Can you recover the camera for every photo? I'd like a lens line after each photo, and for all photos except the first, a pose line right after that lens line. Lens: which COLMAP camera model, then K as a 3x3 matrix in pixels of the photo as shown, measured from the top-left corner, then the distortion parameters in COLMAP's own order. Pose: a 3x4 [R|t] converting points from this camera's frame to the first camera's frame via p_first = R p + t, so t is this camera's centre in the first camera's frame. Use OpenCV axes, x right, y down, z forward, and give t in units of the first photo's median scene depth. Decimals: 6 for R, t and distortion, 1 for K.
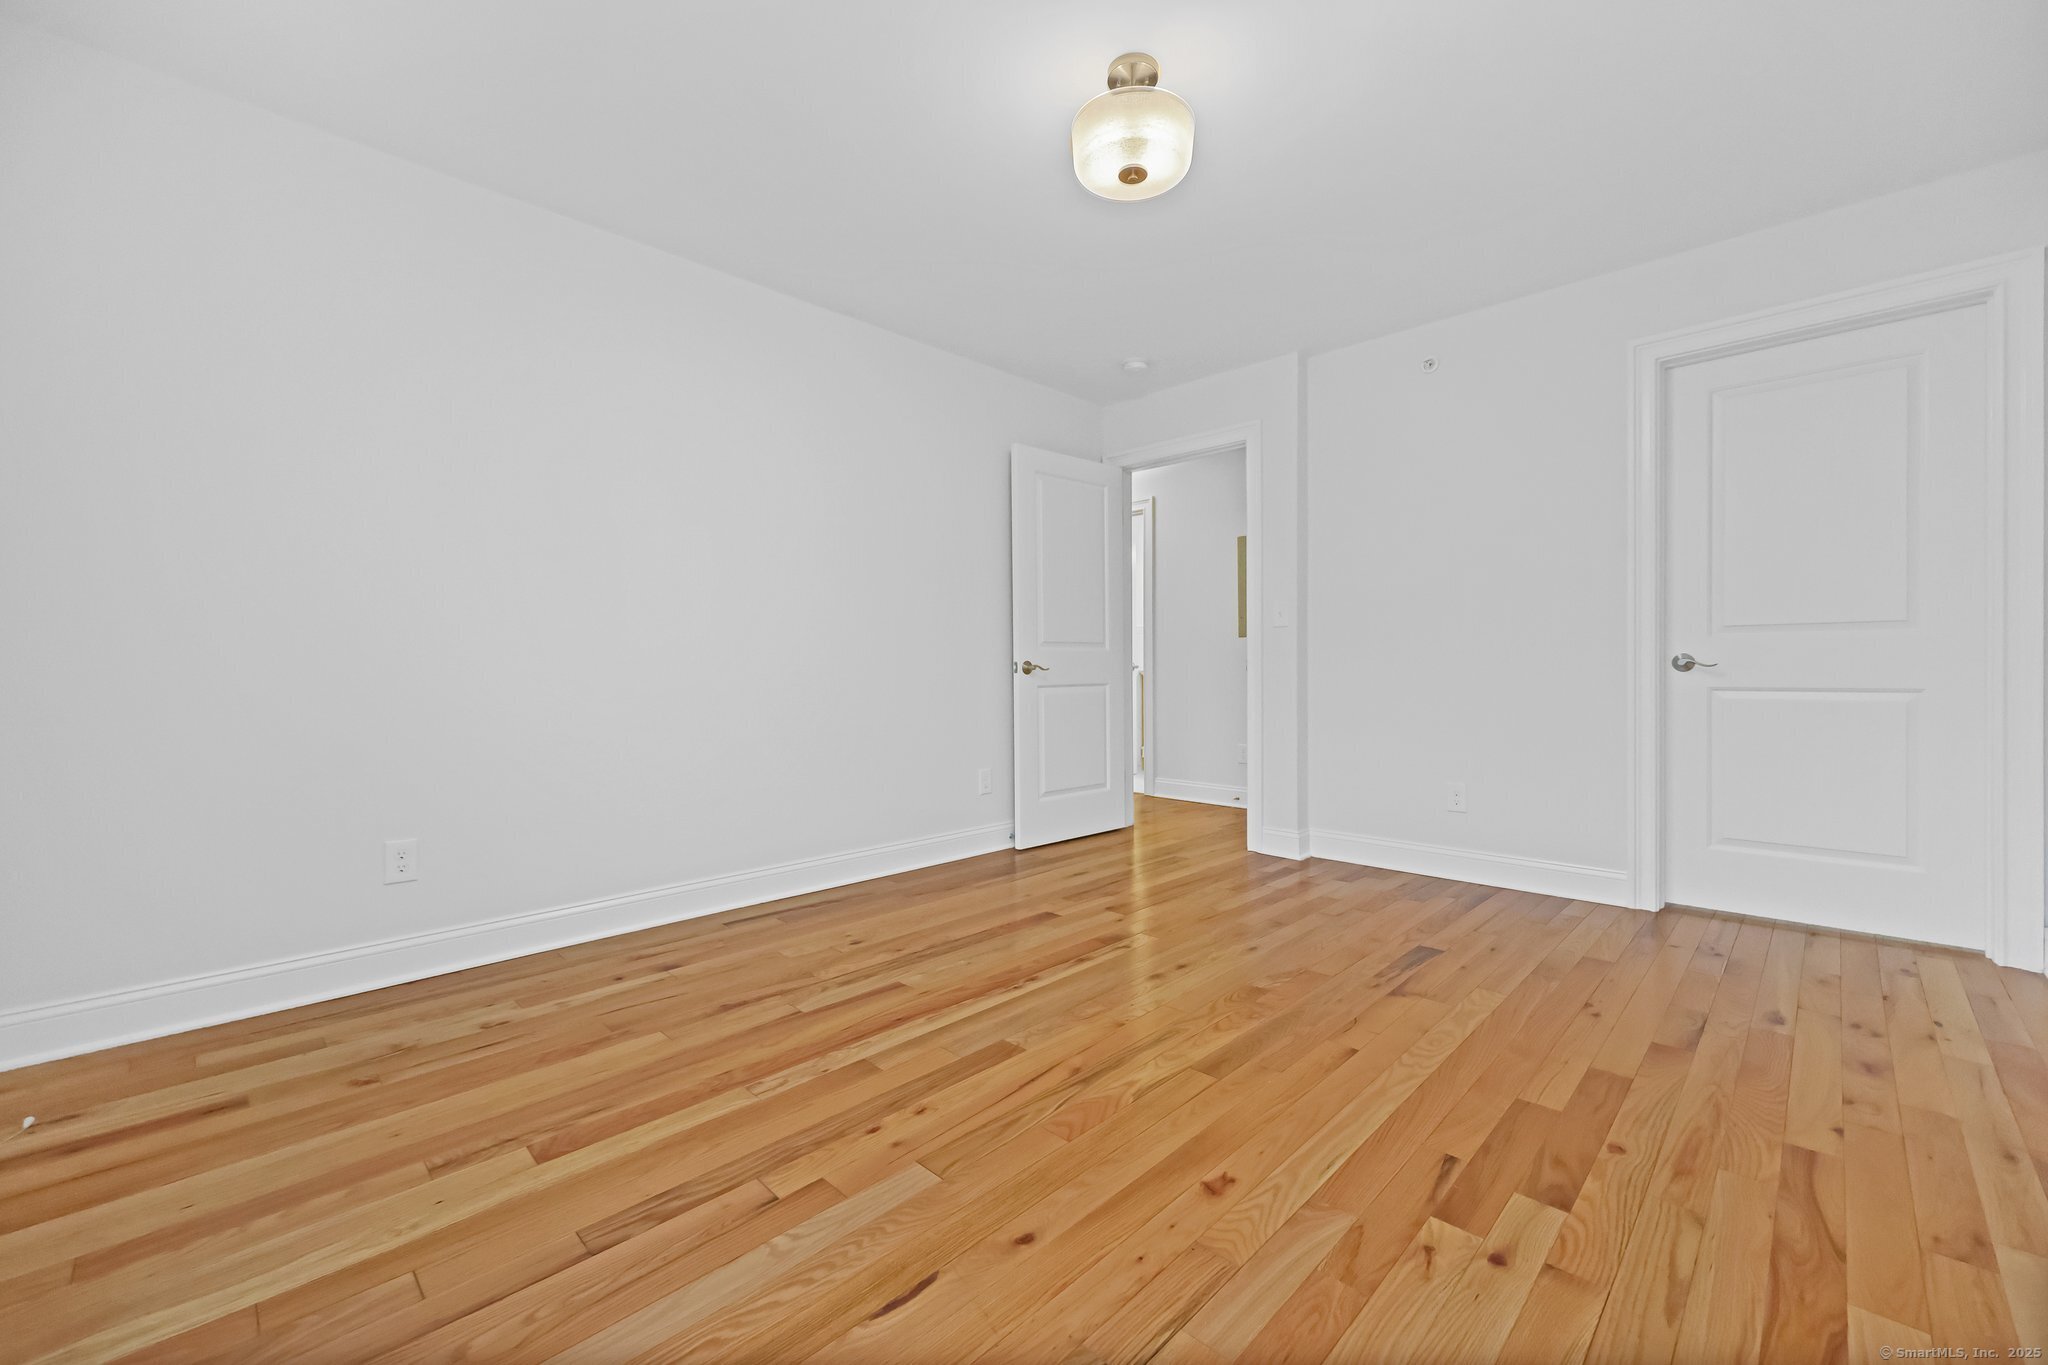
lens RADIAL K [[821.1, 0, 1022.3], [0, 821.1, 679.3], [0, 0, 1]] dist [0.000467, 0.000183]
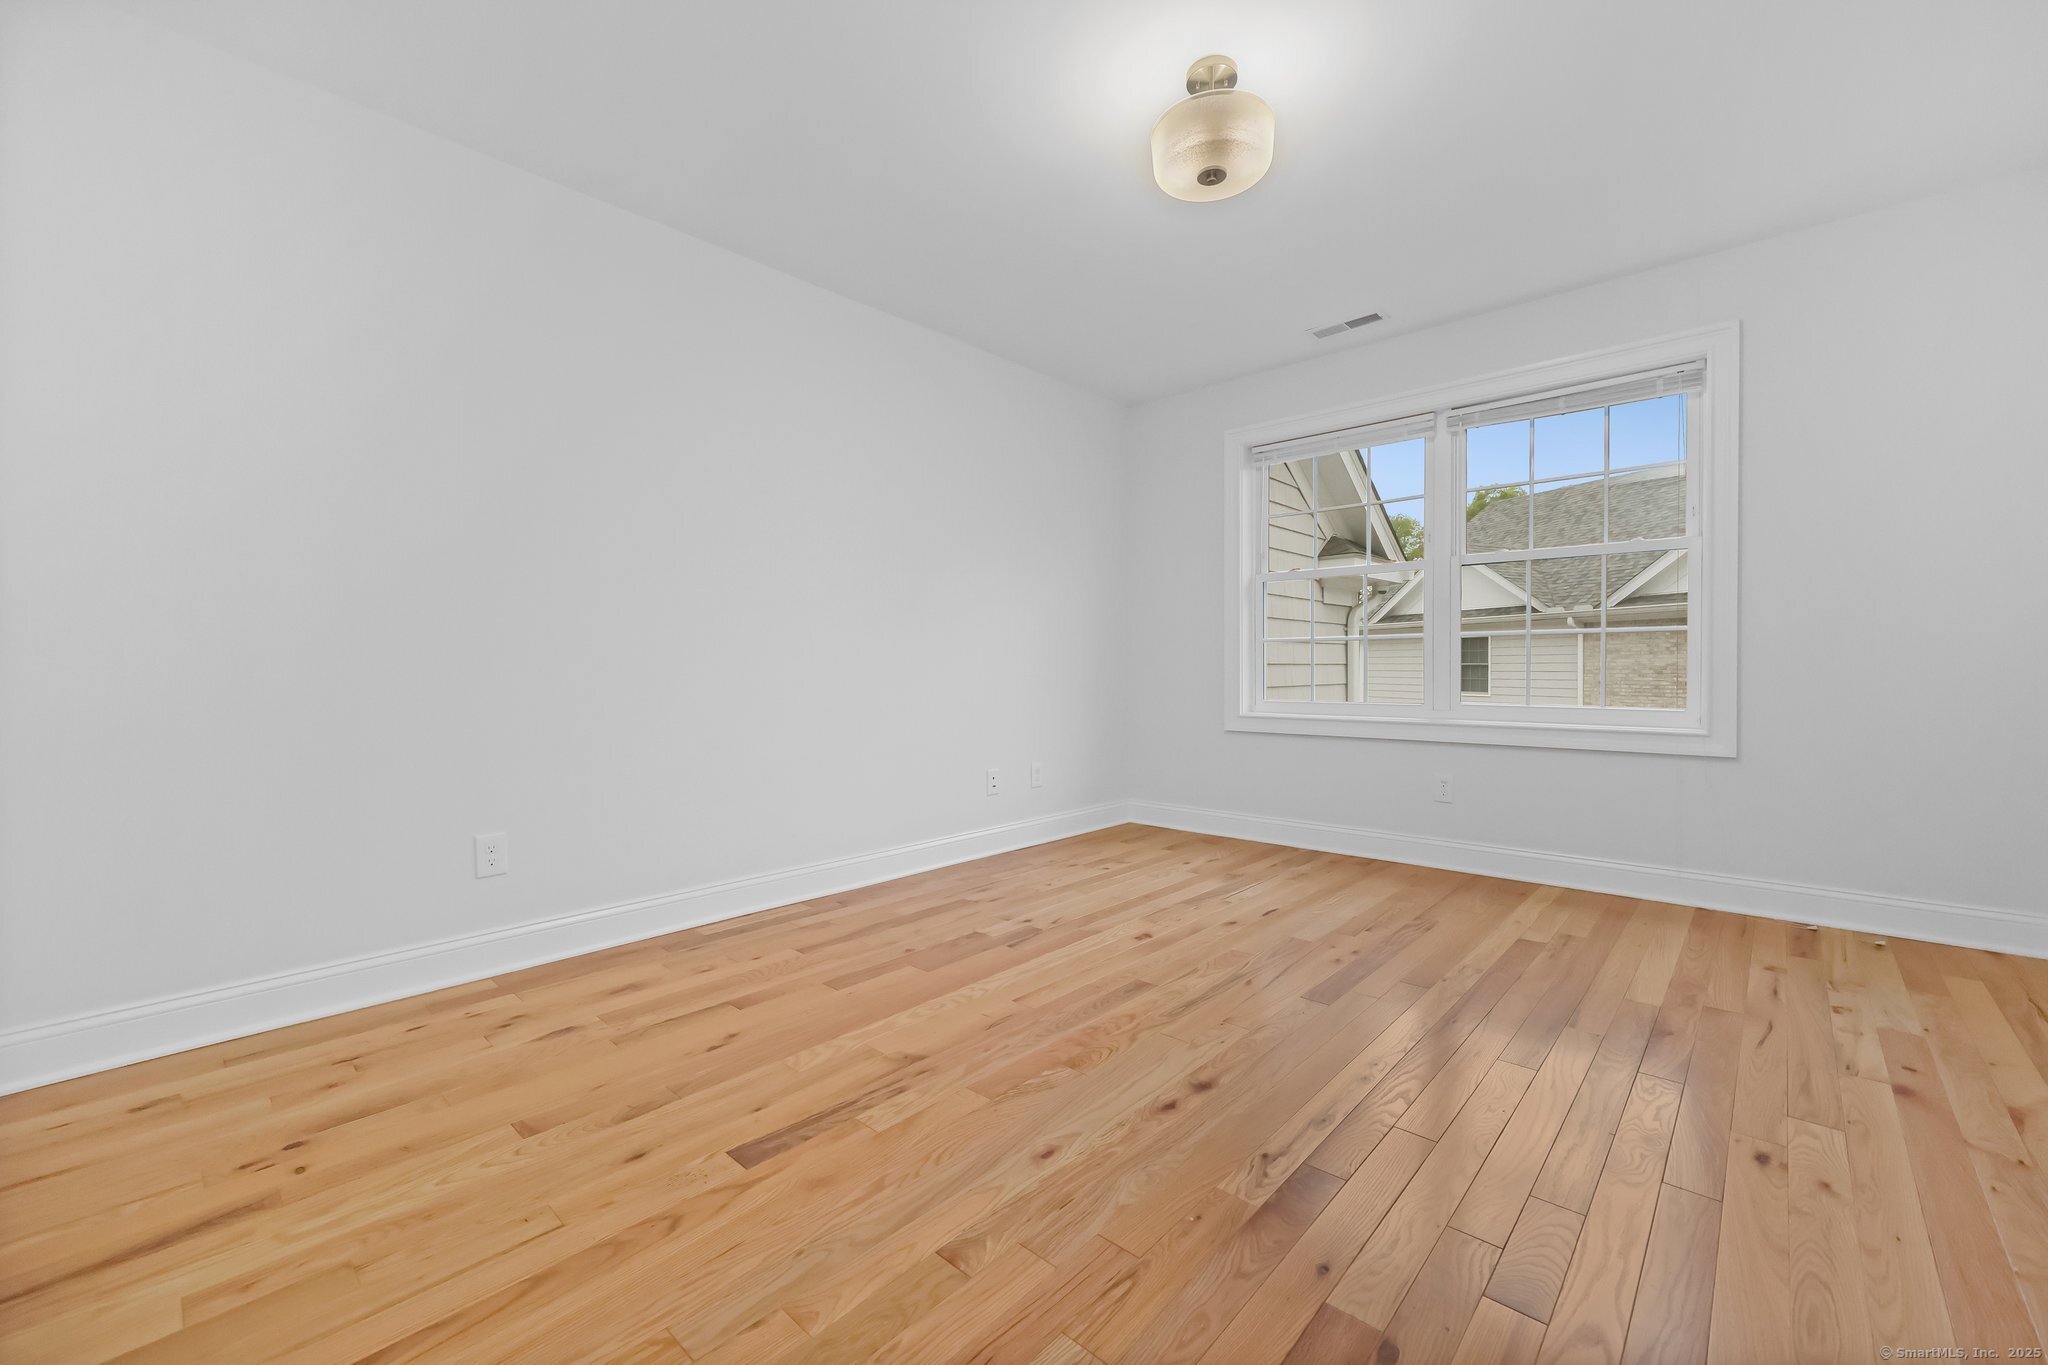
lens RADIAL K [[821.1, 0, 1022.3], [0, 821.1, 679.3], [0, 0, 1]] dist [0.000467, 0.000183]
pose [[-0.999307, 0.012326, -0.035125, 0.447192], [0.011221, 0.999441, 0.031496, -0.033187], [0.035493, 0.031080, -0.998887, 2.217647]]
